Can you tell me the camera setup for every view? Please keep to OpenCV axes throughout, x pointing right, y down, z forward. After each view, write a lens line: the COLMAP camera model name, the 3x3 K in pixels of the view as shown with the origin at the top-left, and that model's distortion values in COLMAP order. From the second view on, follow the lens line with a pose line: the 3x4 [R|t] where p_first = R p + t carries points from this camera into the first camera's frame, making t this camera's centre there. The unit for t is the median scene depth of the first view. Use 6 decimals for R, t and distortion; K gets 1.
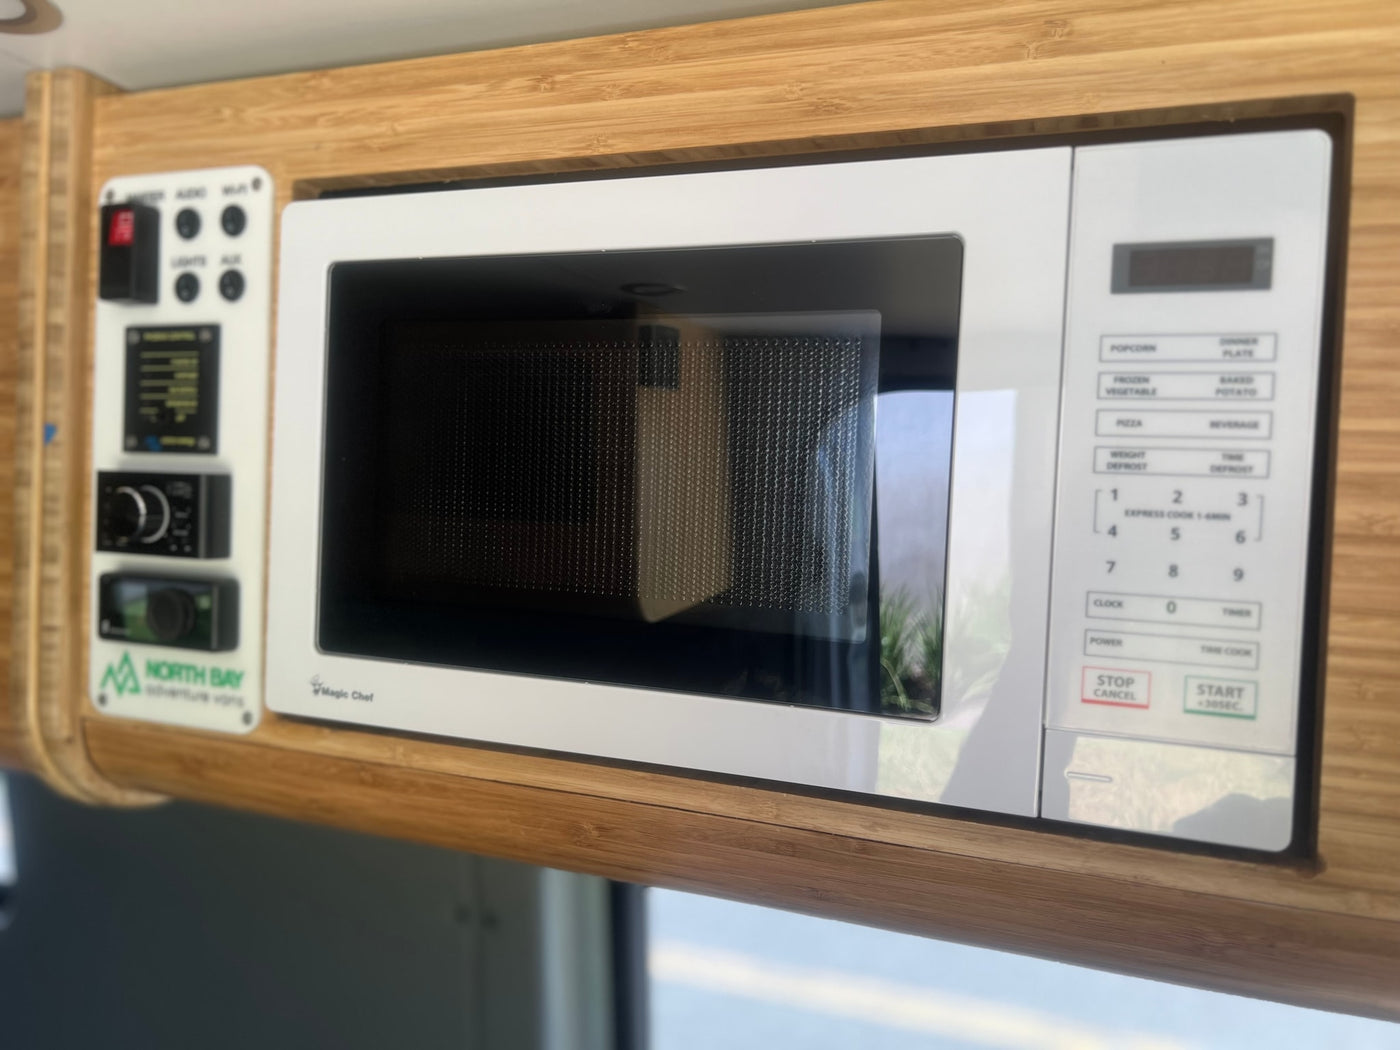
lens RADIAL K [[1248.9, 0, 700.0], [0, 1248.9, 525.0], [0, 0, 1]] dist [0.007245, 0.005487]
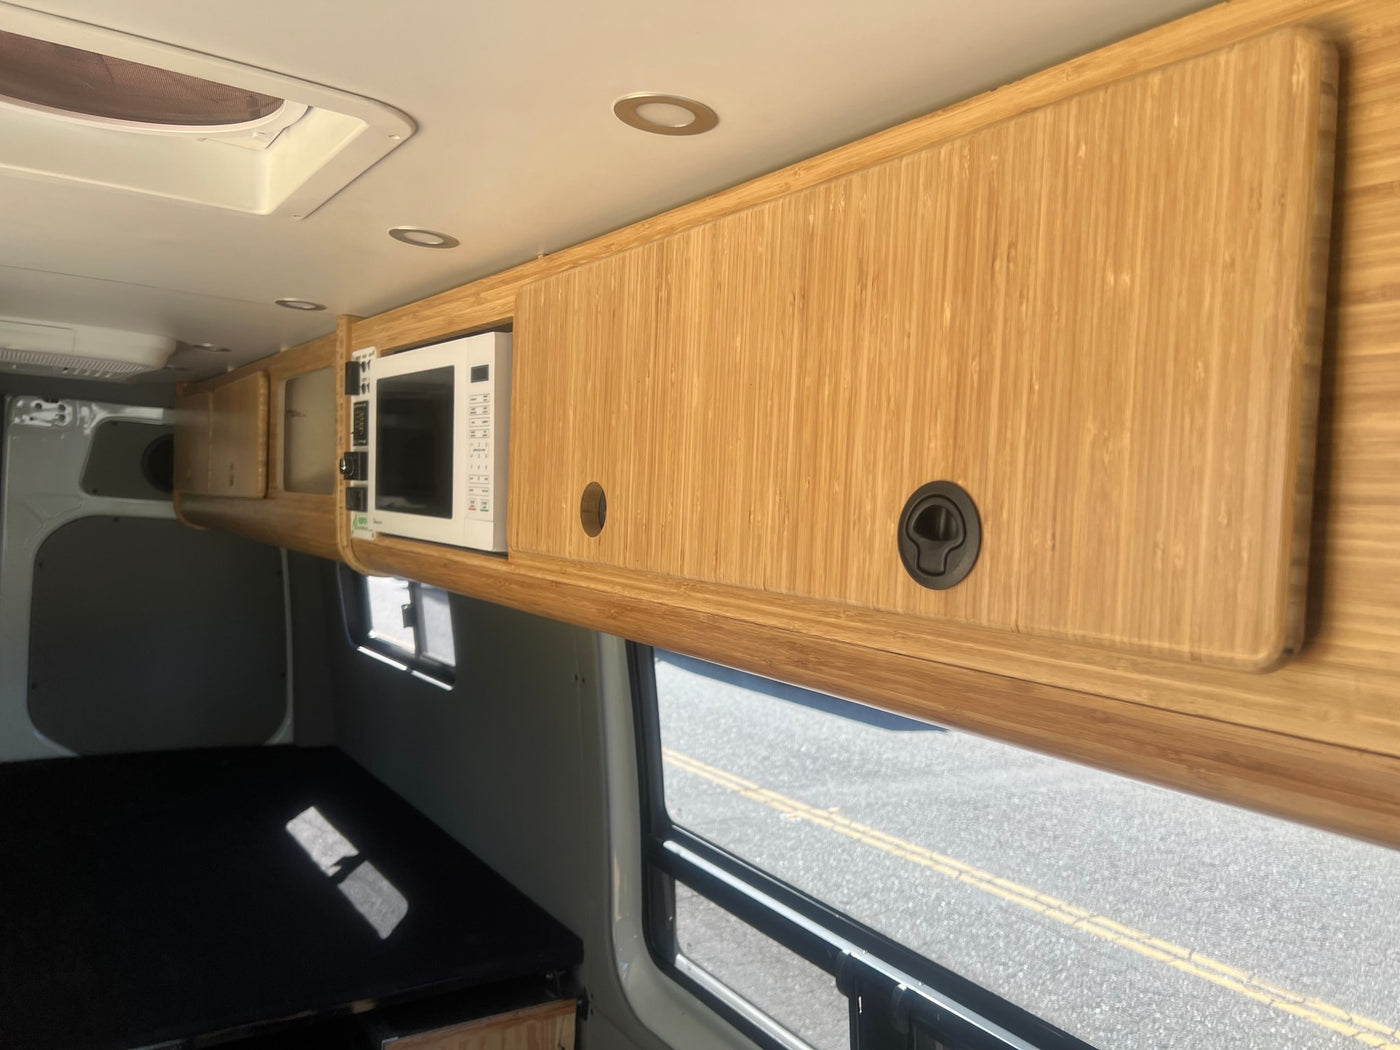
lens RADIAL K [[1045.5, 0, 700.0], [0, 1045.5, 525.0], [0, 0, 1]] dist [0.004885, 0.001077]
pose [[0.861490, 0.003845, -0.507760, 1.610576], [-0.001538, 0.999987, 0.004962, 0.122755], [0.507772, -0.003493, 0.861484, -0.750504]]
